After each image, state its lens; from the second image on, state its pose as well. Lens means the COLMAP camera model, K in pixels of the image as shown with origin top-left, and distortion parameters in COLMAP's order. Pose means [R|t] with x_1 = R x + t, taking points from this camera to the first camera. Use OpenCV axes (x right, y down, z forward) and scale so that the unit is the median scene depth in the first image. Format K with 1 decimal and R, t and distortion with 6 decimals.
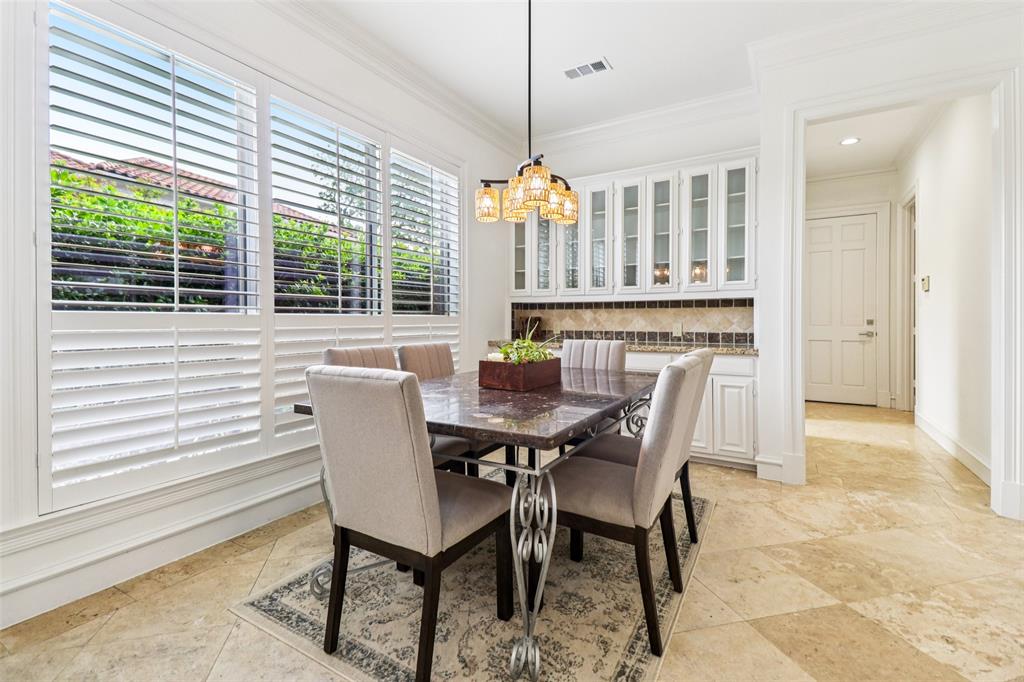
lens RADIAL K [[460.9, 0, 509.3], [0, 460.9, 322.4], [0, 0, 1]] dist [0.058473, -0.028265]
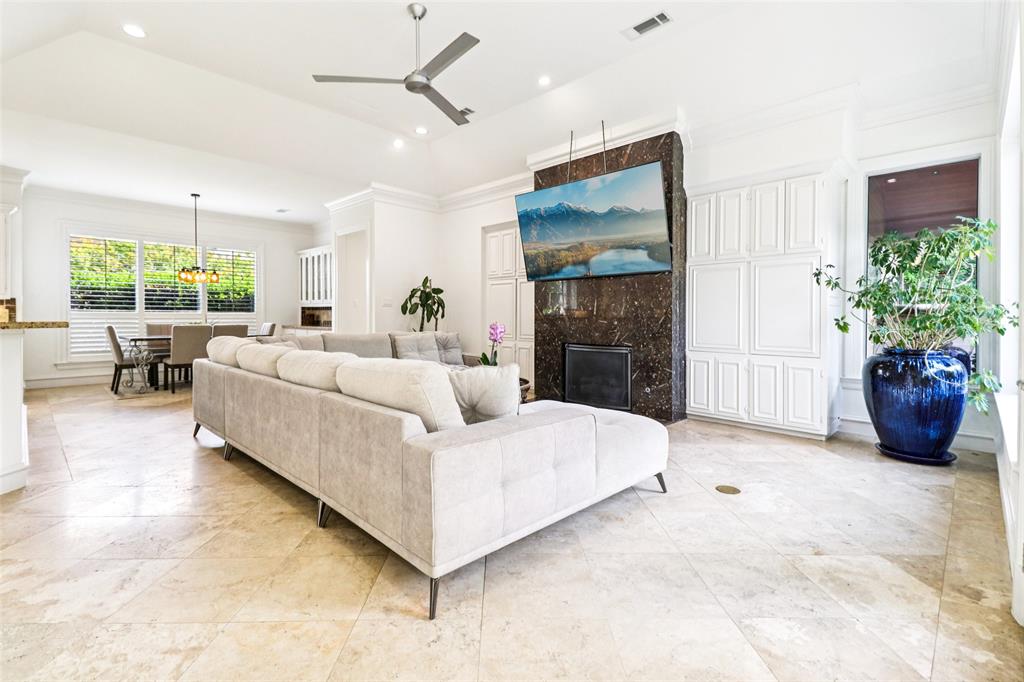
lens RADIAL K [[460.9, 0, 509.3], [0, 460.9, 322.4], [0, 0, 1]] dist [0.058473, -0.028265]
pose [[0.975728, 0.006897, -0.218879, 1.961785], [-0.006041, 0.999971, 0.004579, 0.015777], [0.218904, -0.003145, 0.975741, -1.165964]]
